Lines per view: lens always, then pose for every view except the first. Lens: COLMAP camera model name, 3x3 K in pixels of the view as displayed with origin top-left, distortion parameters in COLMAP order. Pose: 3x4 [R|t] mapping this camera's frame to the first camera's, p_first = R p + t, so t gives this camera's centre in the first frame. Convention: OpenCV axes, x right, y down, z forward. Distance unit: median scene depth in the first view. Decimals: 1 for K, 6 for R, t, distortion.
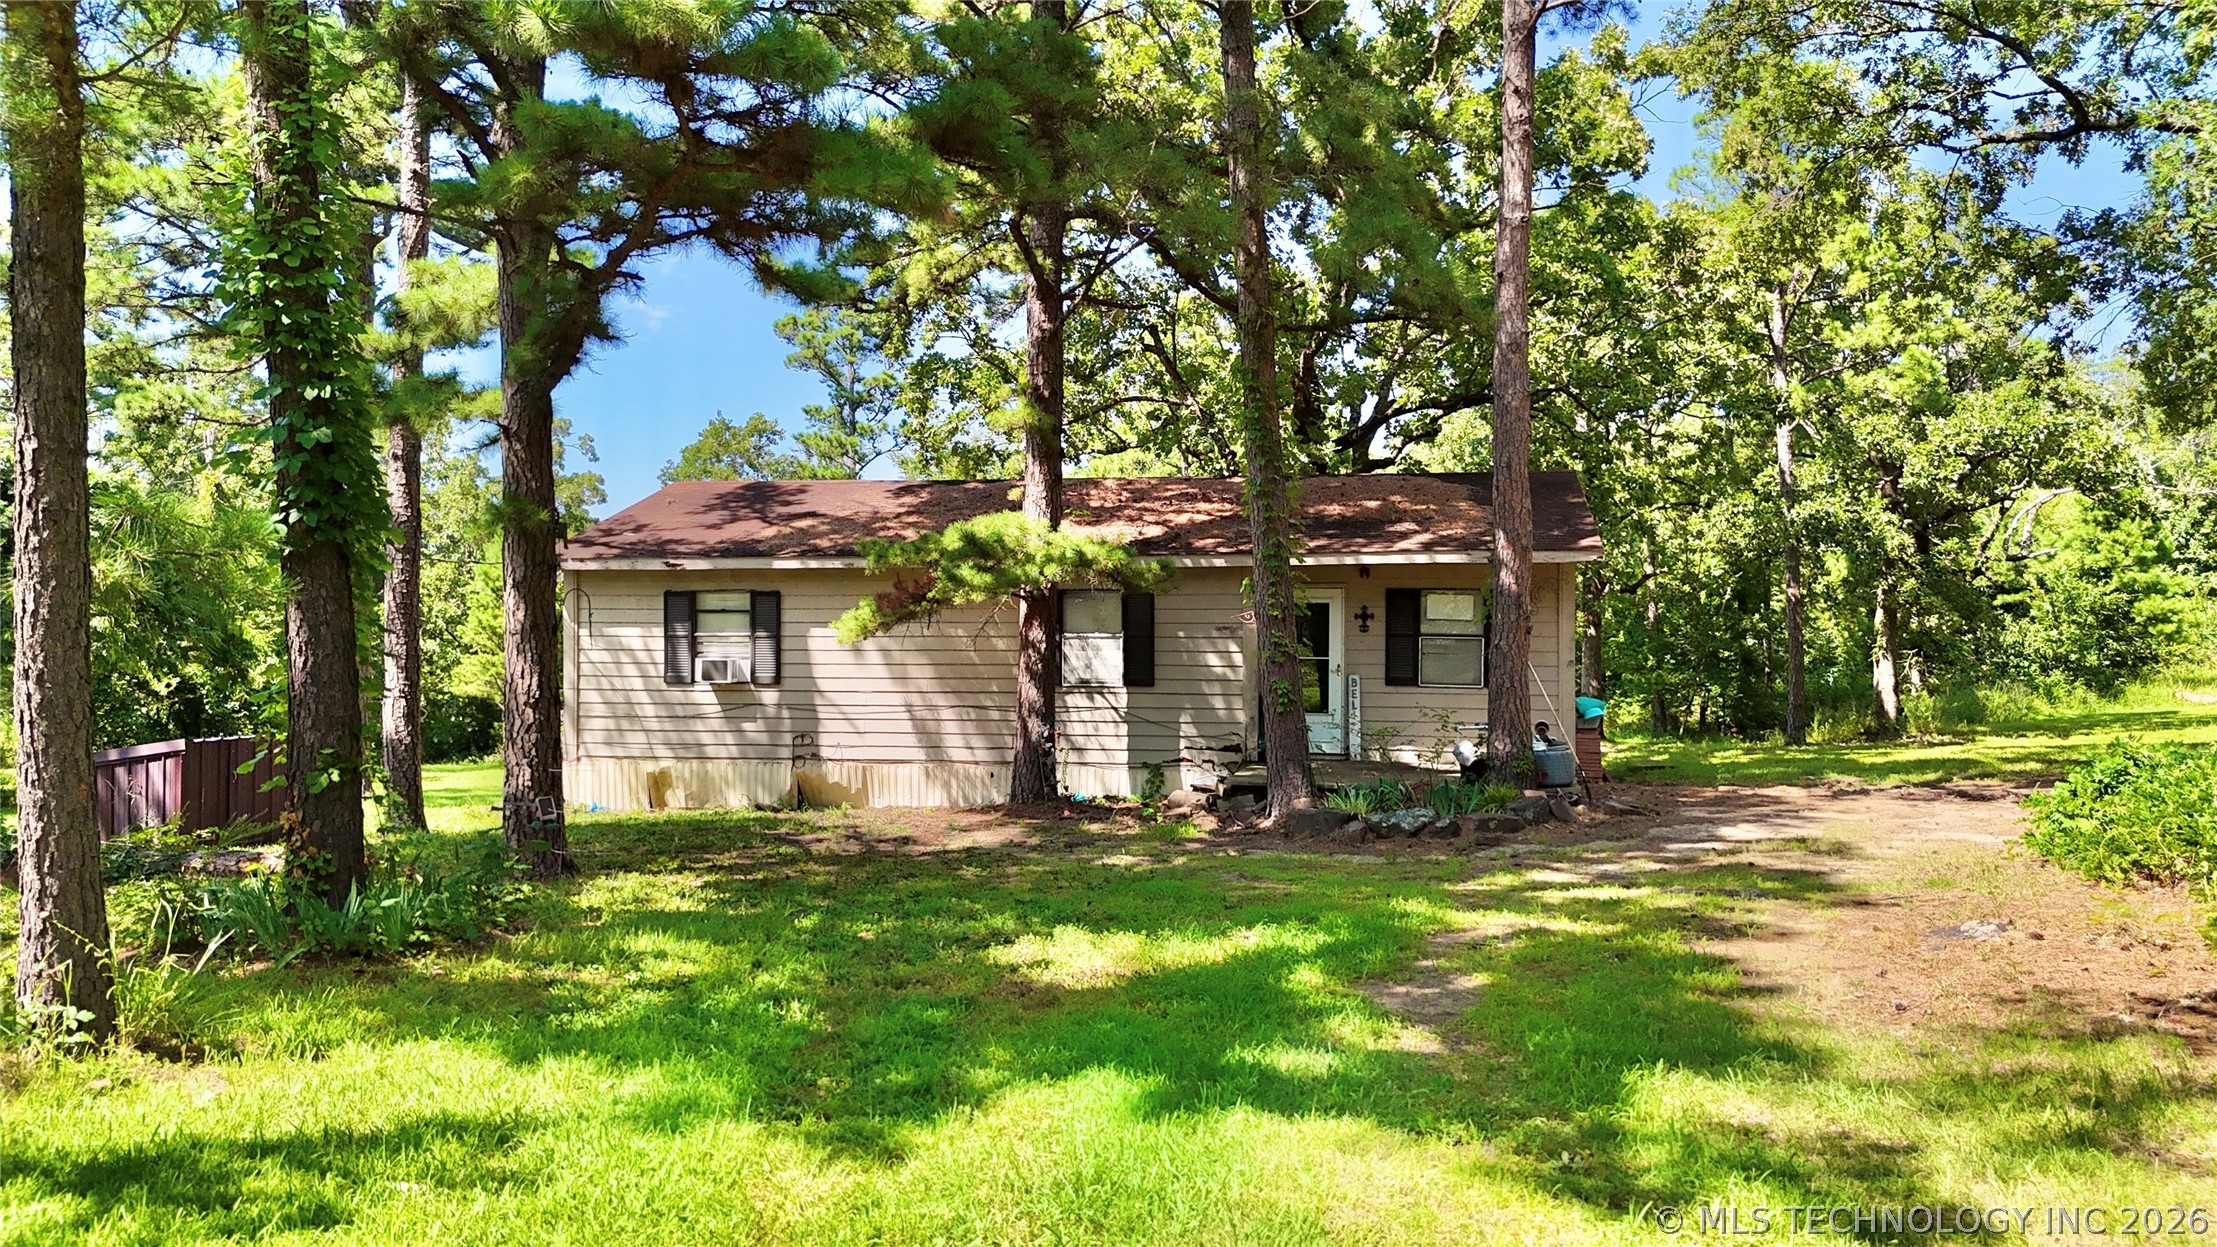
lens RADIAL K [[1629.3, 0, 1108.5], [0, 1629.3, 623.5], [0, 0, 1]] dist [0.062603, -0.061169]
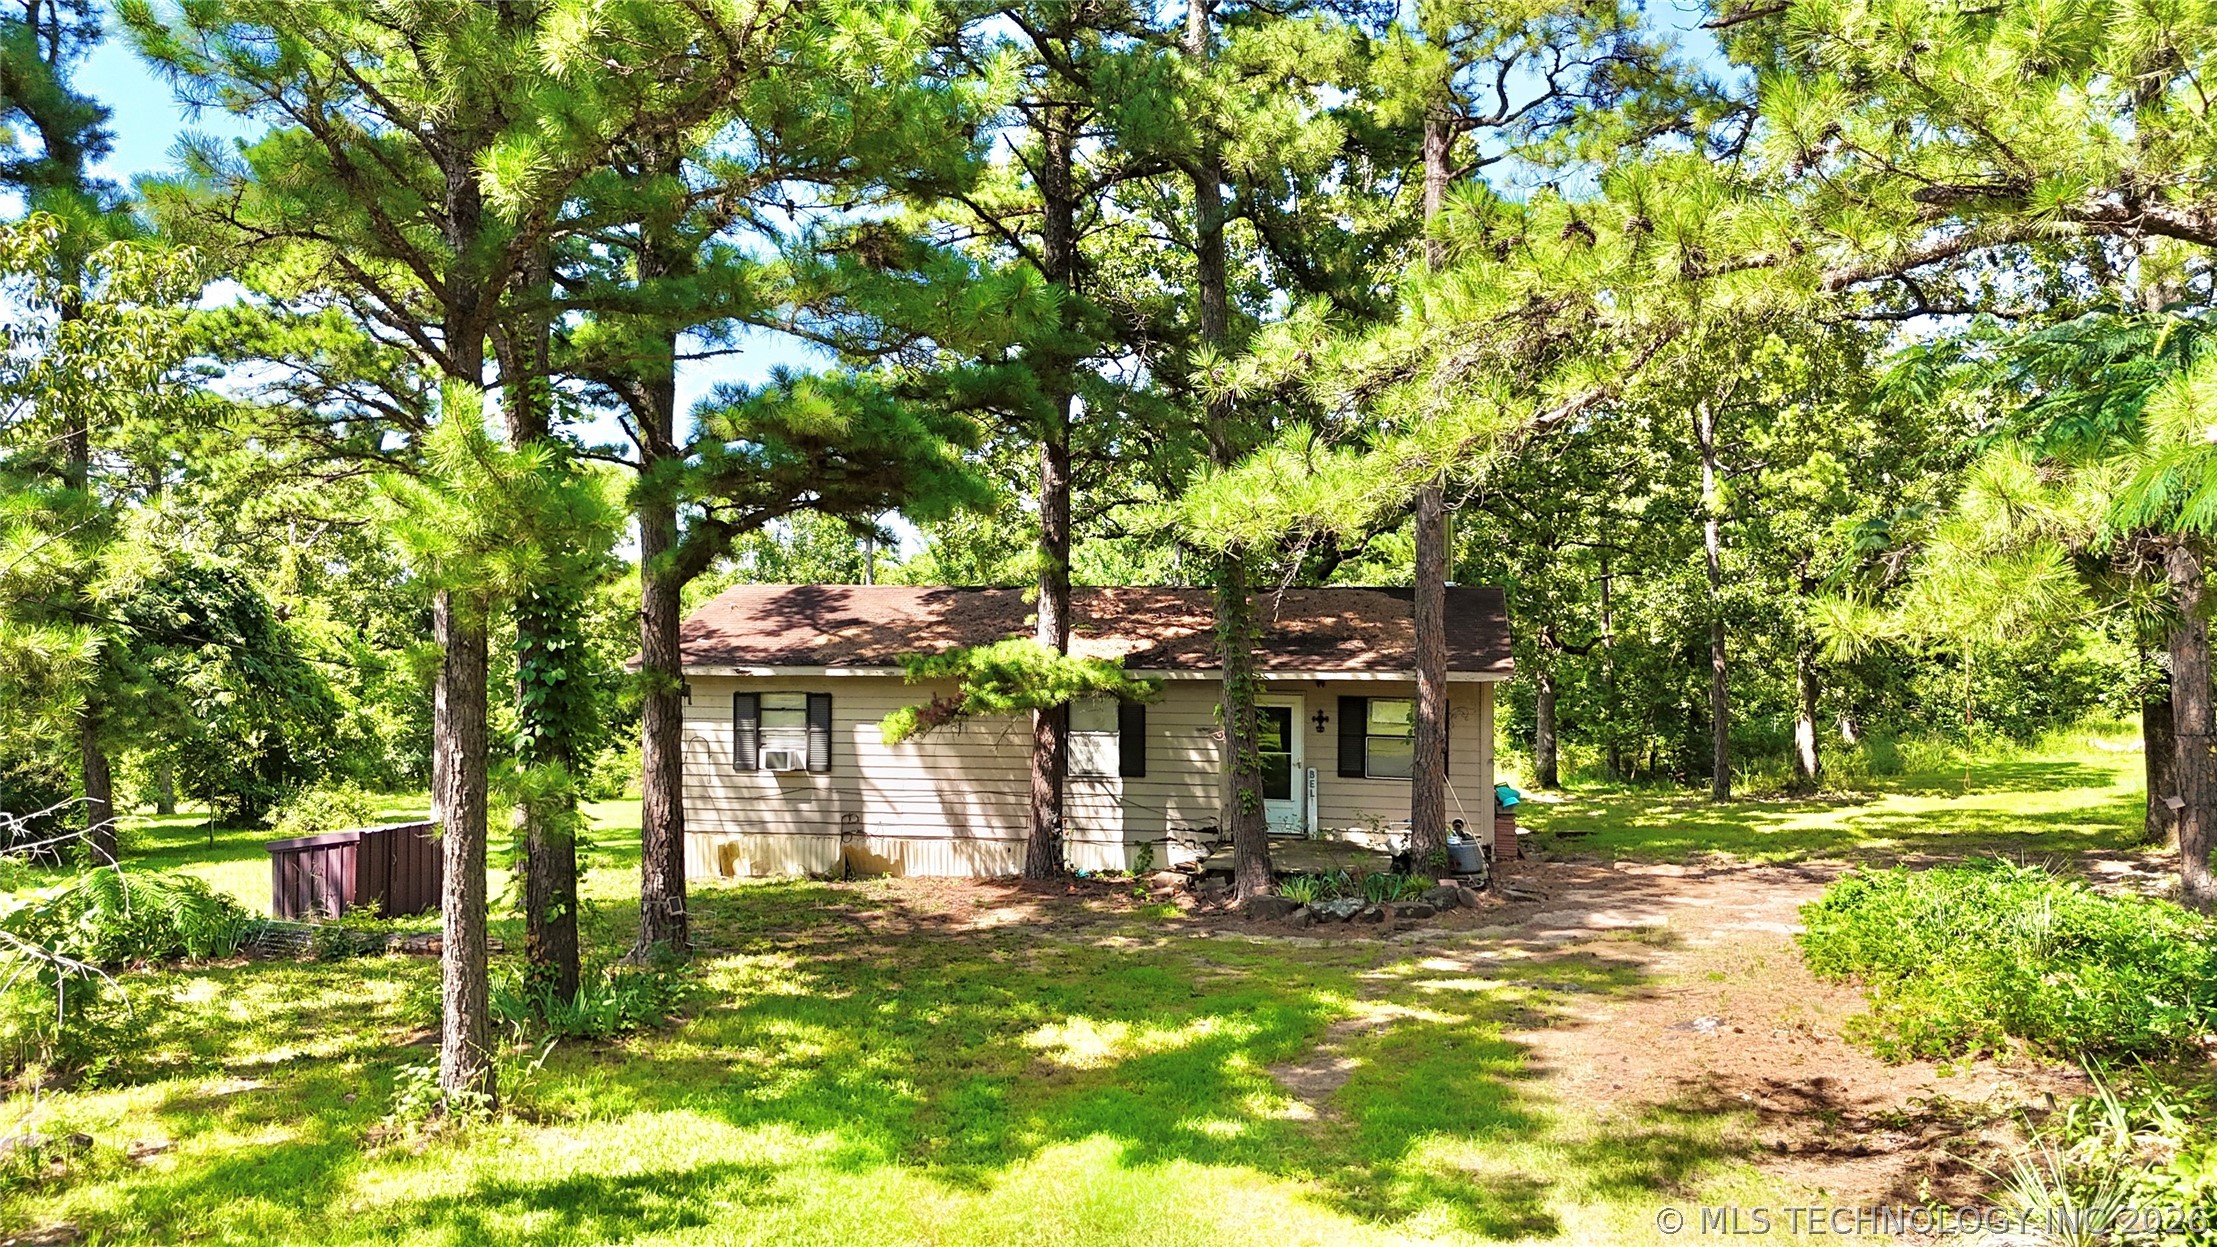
lens RADIAL K [[1629.3, 0, 1108.5], [0, 1629.3, 623.5], [0, 0, 1]] dist [0.062603, -0.061169]
pose [[0.999997, 0.002617, 0.000227, 0.000738], [-0.002617, 0.999995, -0.001798, -0.089666], [-0.000232, 0.001798, 0.999998, -0.245906]]
